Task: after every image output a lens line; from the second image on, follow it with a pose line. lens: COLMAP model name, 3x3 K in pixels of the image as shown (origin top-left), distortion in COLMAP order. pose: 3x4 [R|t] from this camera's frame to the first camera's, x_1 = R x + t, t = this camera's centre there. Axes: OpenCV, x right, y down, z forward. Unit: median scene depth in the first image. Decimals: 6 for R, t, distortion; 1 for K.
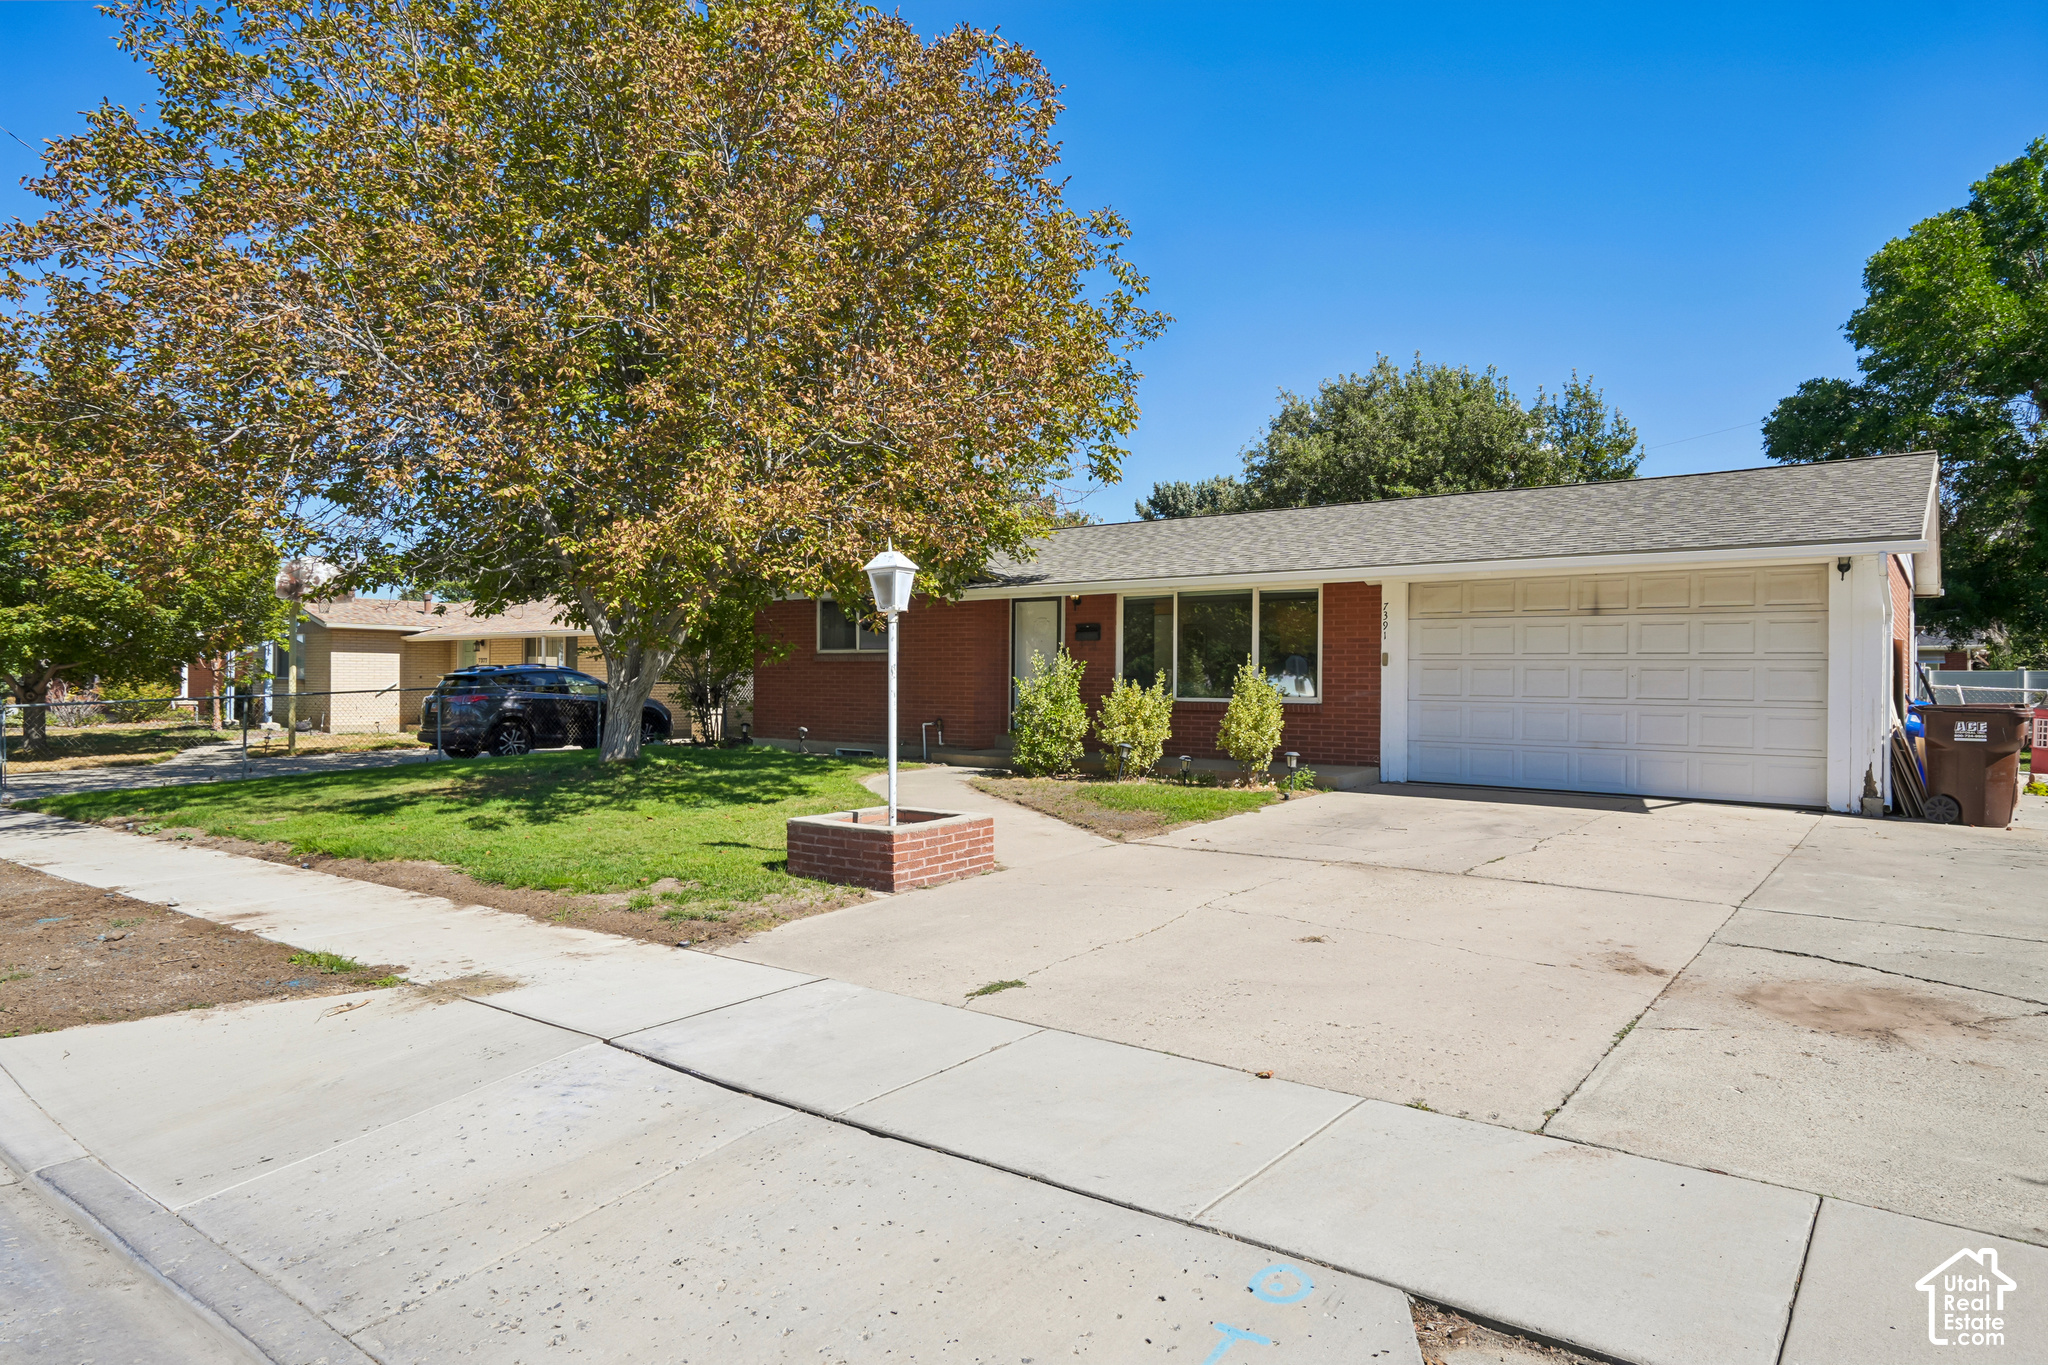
lens RADIAL K [[1190.4, 0, 1024.0], [0, 1190.4, 682.5], [0, 0, 1]] dist [0.007713, 0.002018]
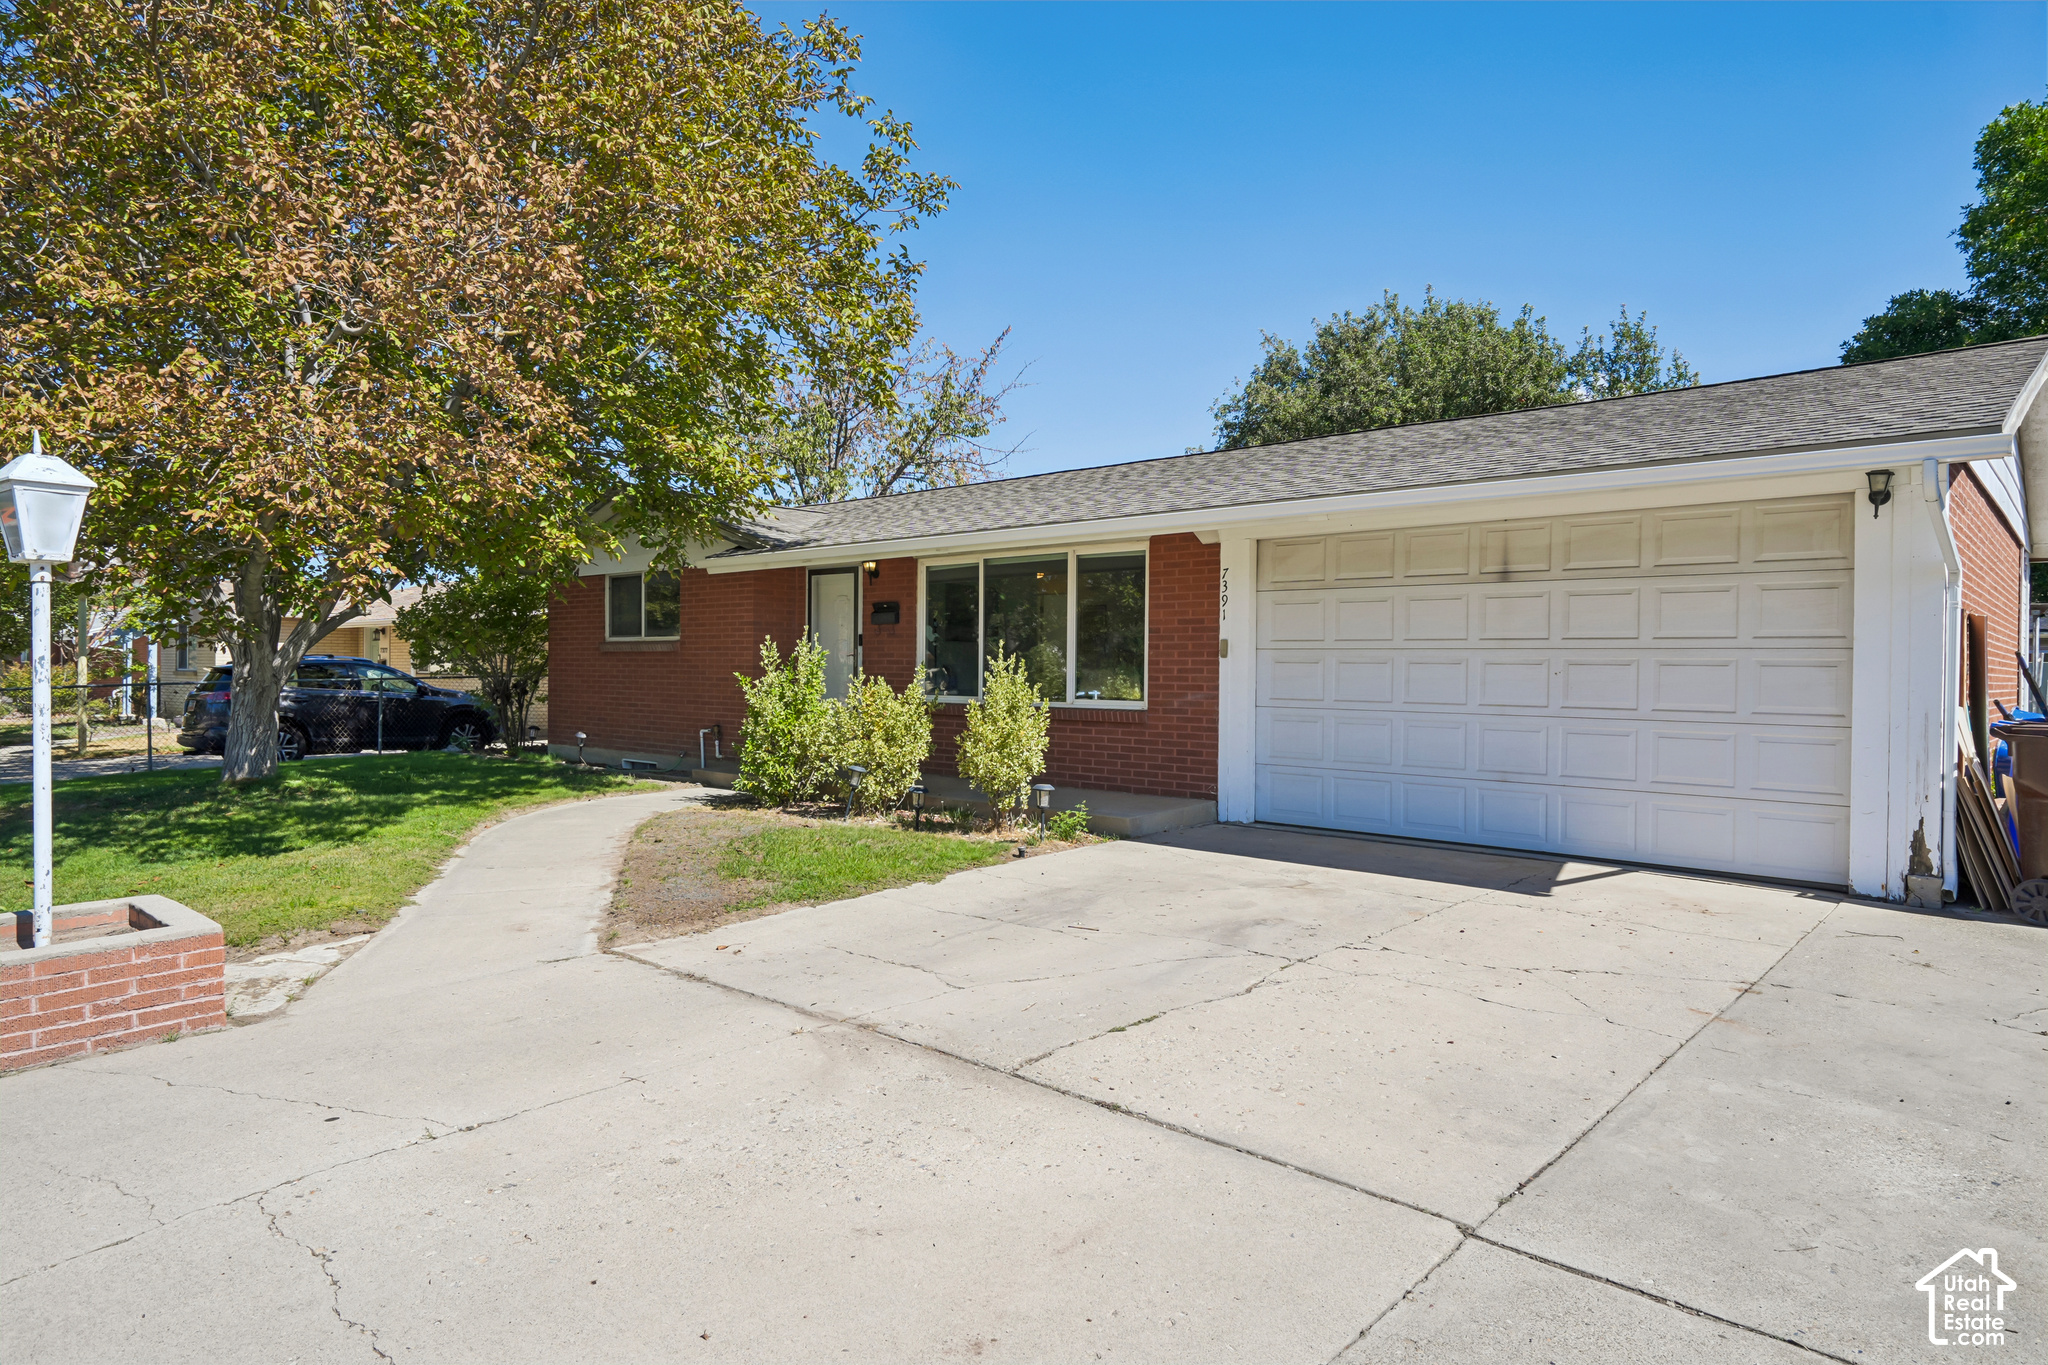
lens RADIAL K [[1190.4, 0, 1024.0], [0, 1190.4, 682.5], [0, 0, 1]] dist [0.007713, 0.002018]
pose [[0.997128, 0.001295, -0.075726, 0.238656], [-0.000657, 0.999964, 0.008447, -0.005120], [0.075734, -0.008373, 0.997093, 0.287165]]
